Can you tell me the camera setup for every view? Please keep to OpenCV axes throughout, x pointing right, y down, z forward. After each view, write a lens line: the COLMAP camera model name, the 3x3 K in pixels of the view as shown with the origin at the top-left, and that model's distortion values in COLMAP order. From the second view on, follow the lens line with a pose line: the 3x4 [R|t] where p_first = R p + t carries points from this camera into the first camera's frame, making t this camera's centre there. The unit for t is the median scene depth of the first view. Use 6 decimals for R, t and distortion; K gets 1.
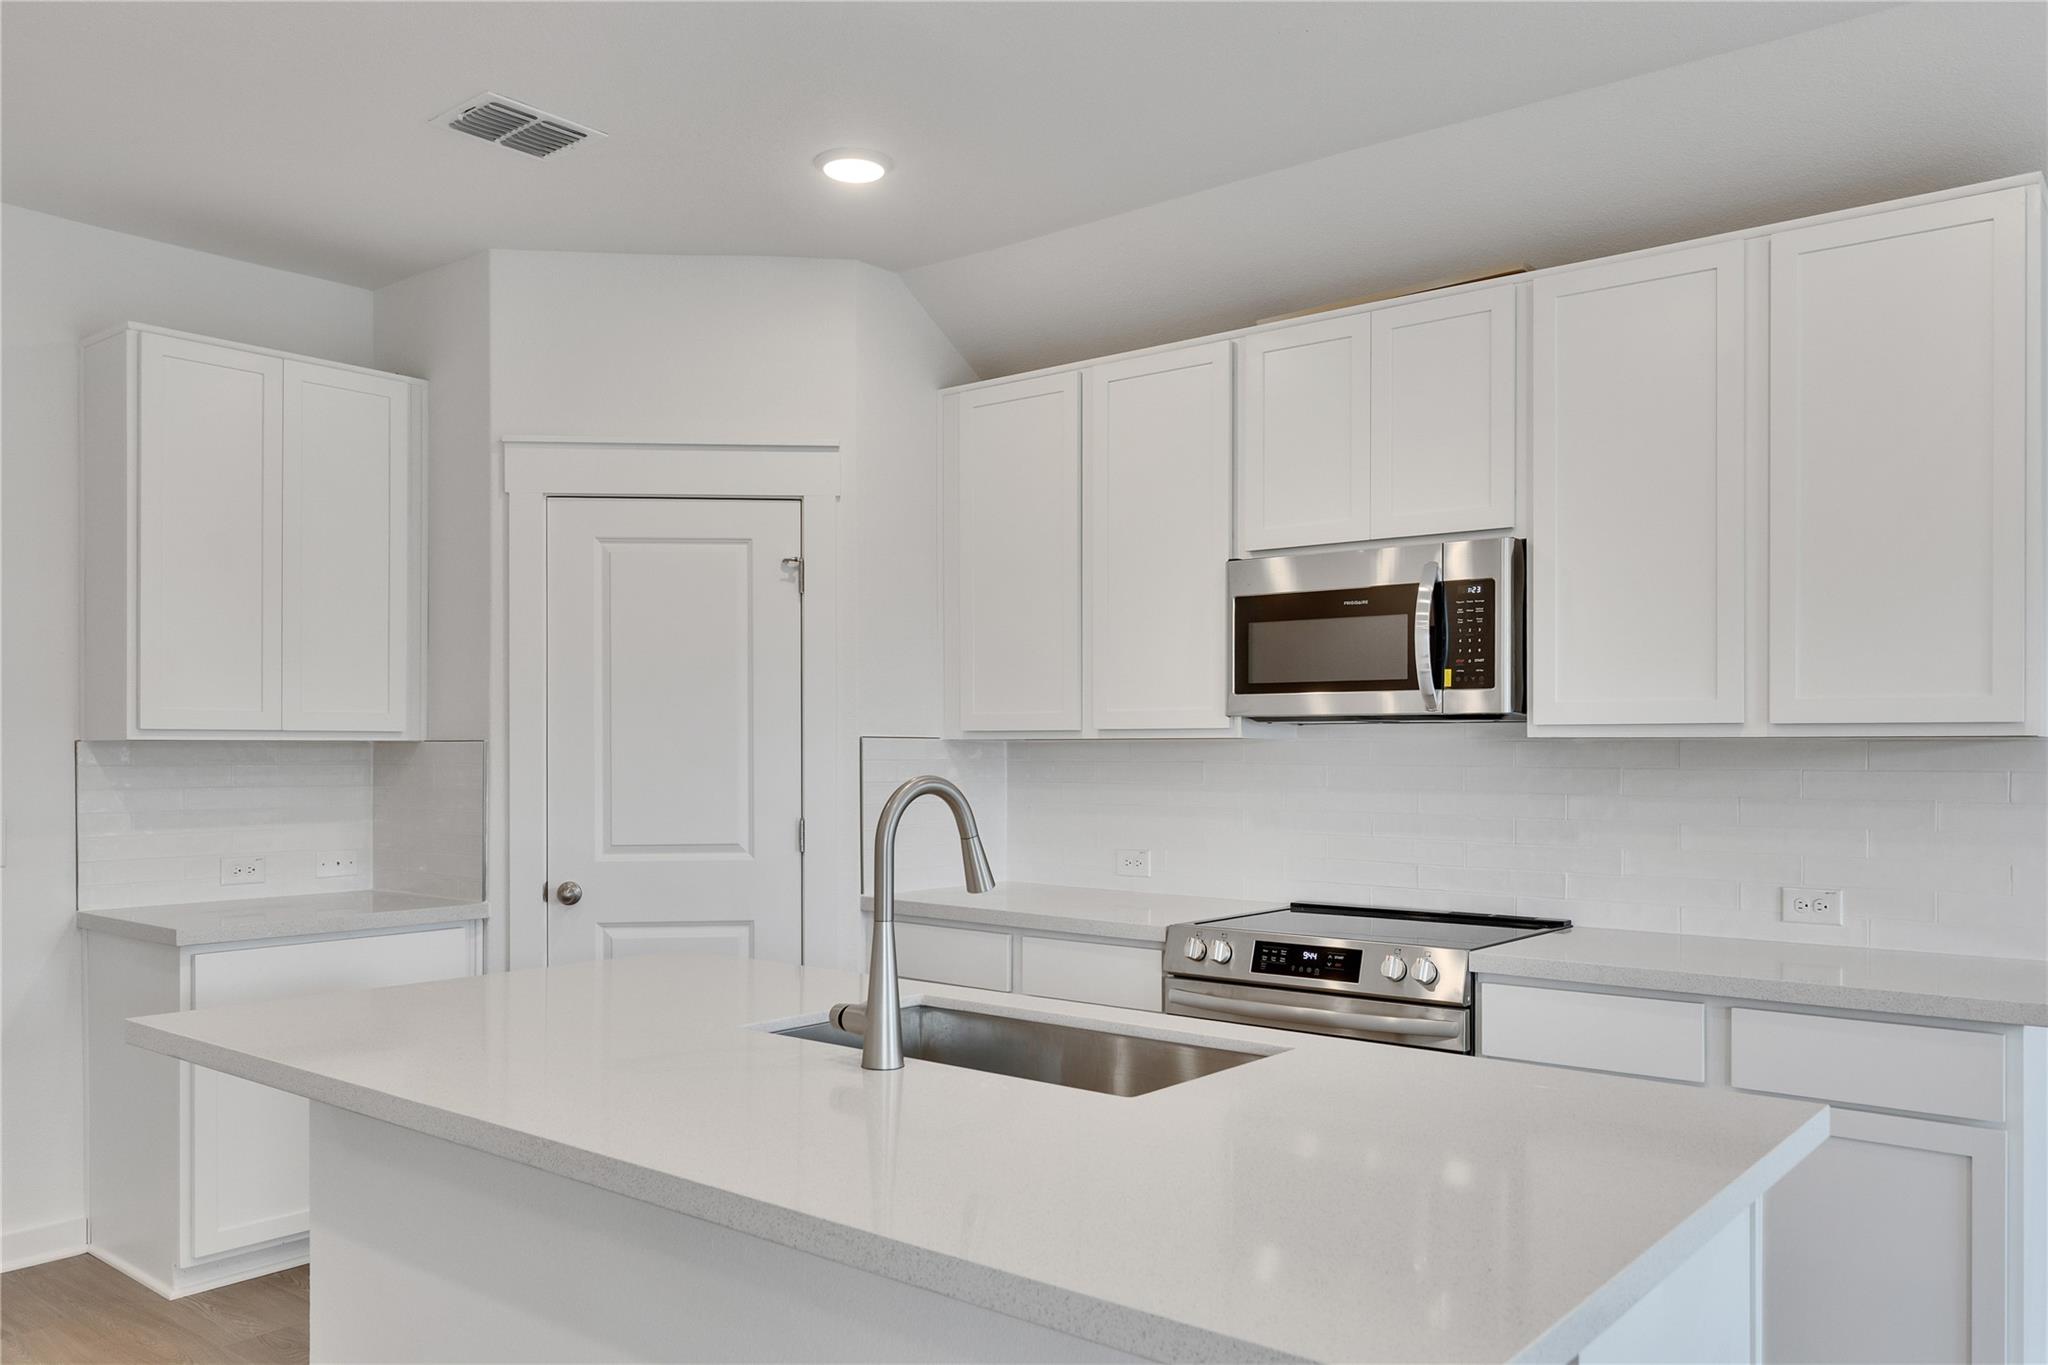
lens RADIAL K [[1563.7, 0, 1022.3], [0, 1563.7, 736.2], [0, 0, 1]] dist [-0.002807, -0.002097]
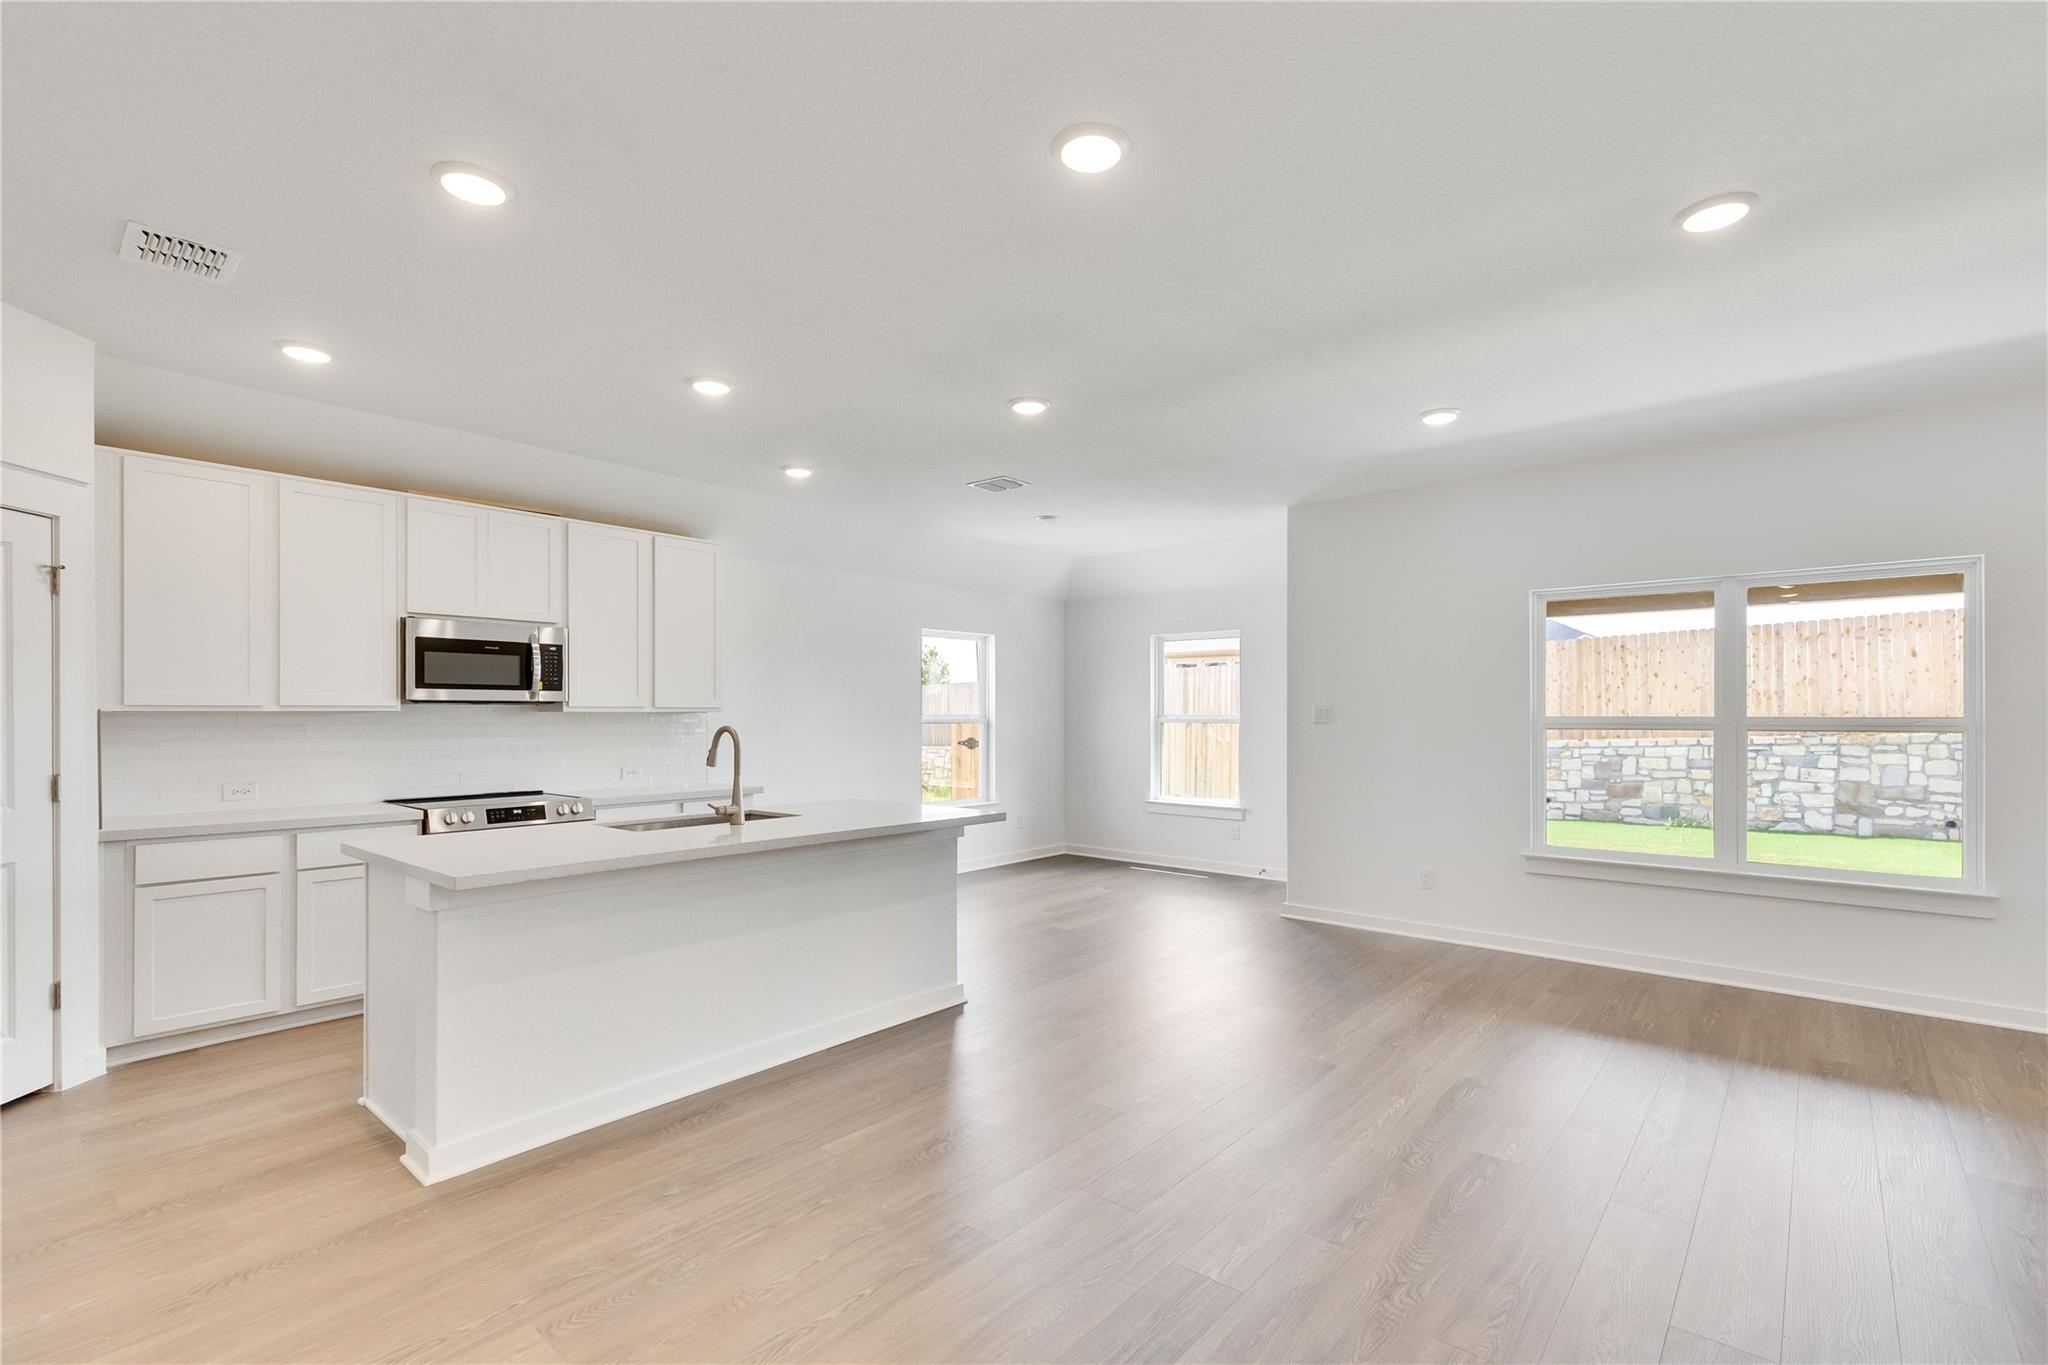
lens RADIAL K [[921.0, 0, 1020.5], [0, 921.0, 712.0], [0, 0, 1]] dist [-0.000009, 0.000001]
pose [[0.021555, 0.002956, 0.999763, -0.997302], [-0.001396, 0.999995, -0.002927, 0.004242], [-0.999767, -0.001333, 0.021559, 0.252491]]
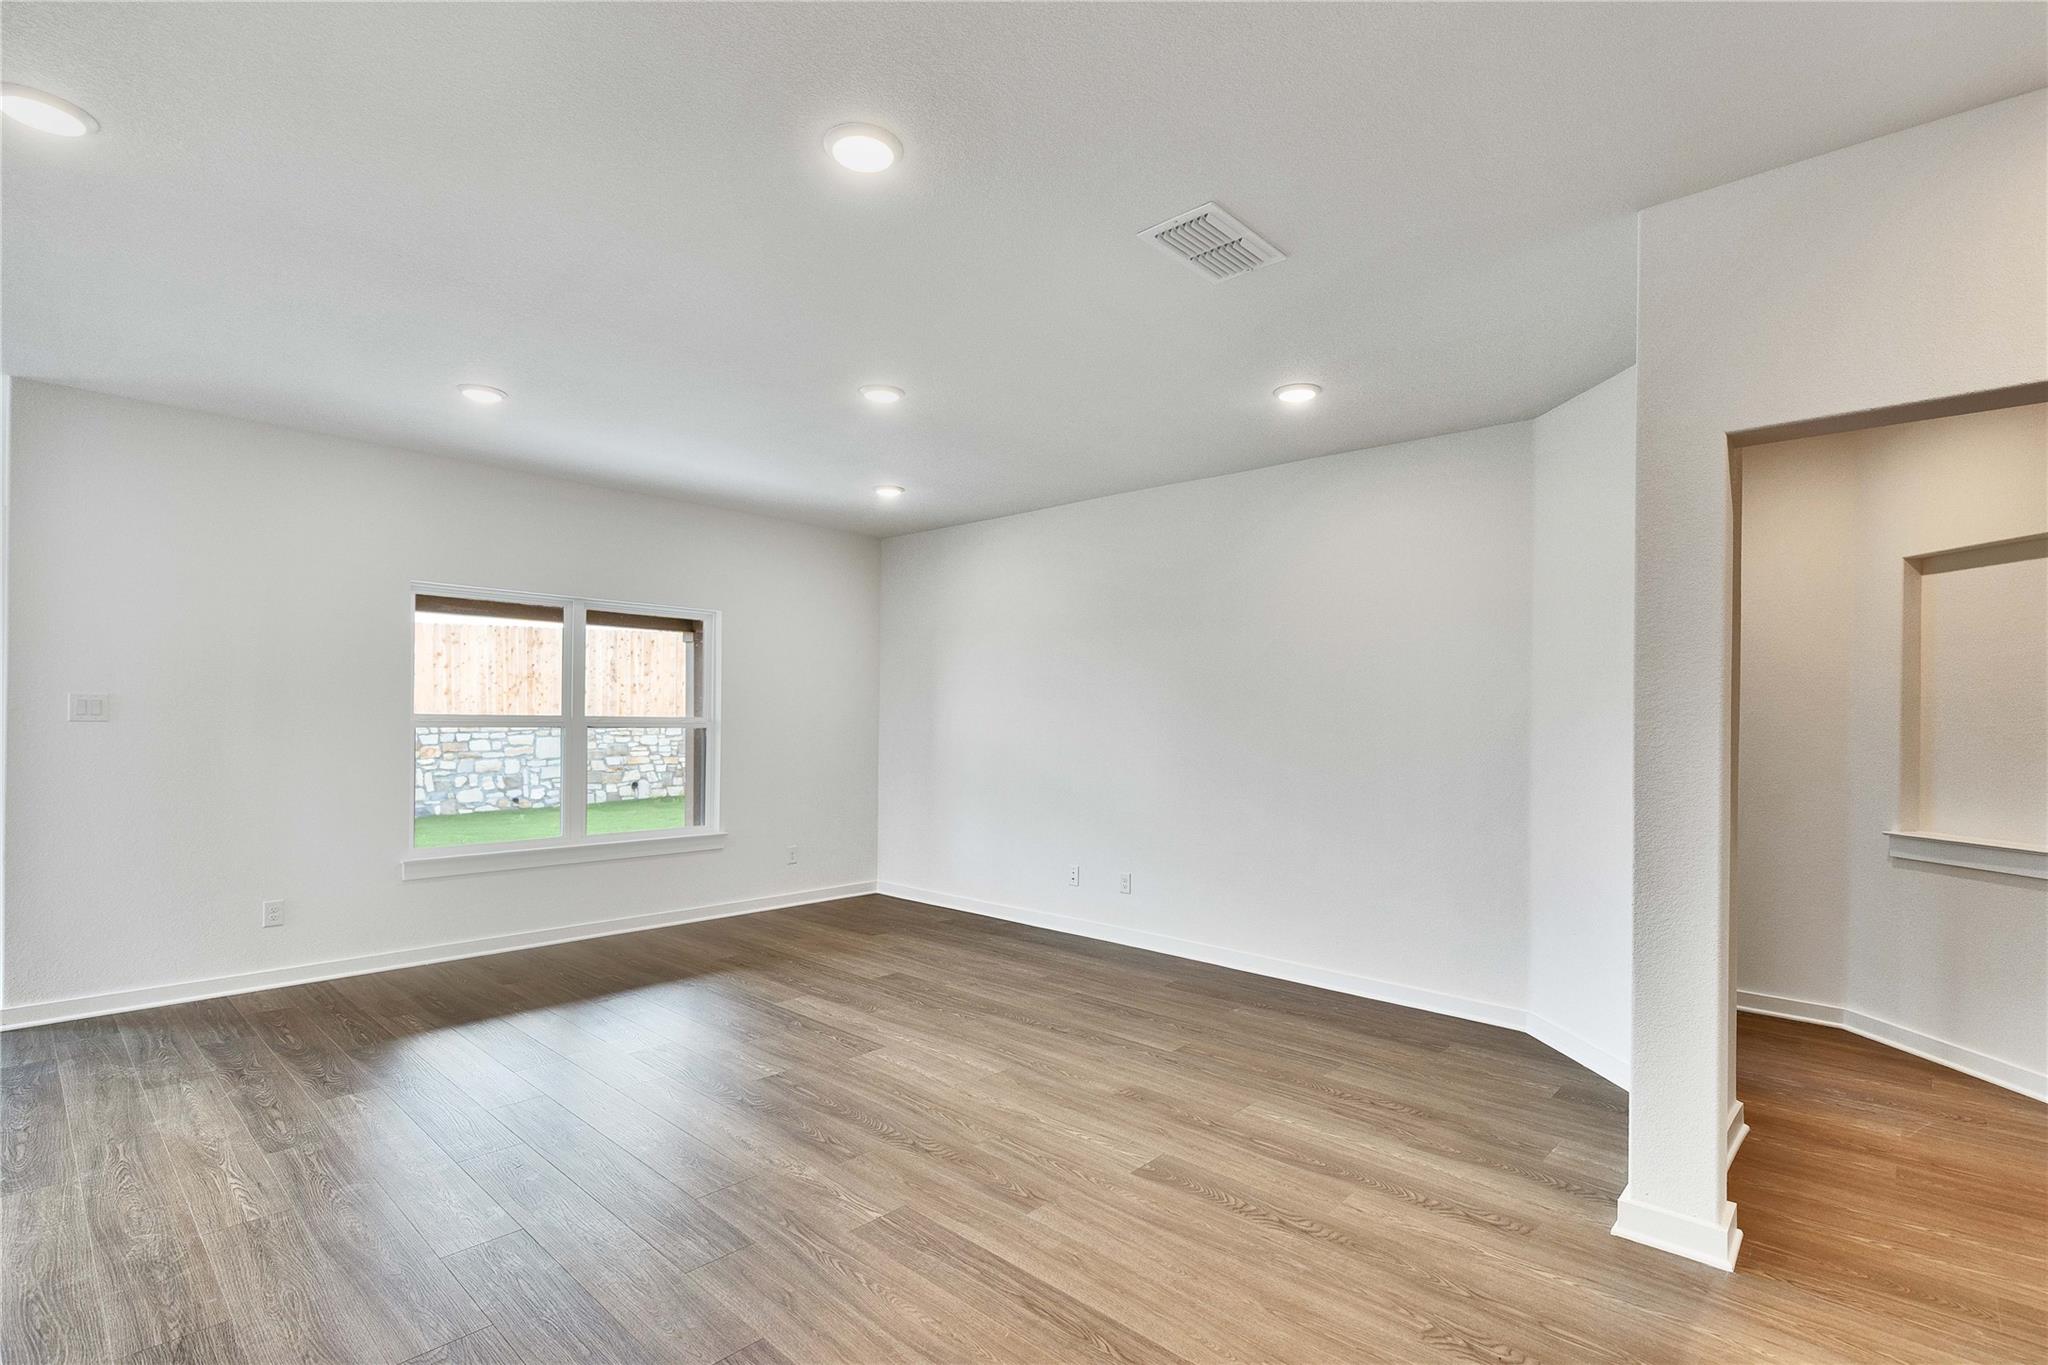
lens RADIAL K [[962.1, 0, 1023.6], [0, 962.1, 721.0], [0, 0, 1]] dist [0.015752, -0.000026]
pose [[-0.997866, -0.010379, 0.064470, -0.576435], [-0.010360, 0.999946, 0.000618, 0.004775], [-0.064473, -0.000051, -0.997919, 0.800622]]
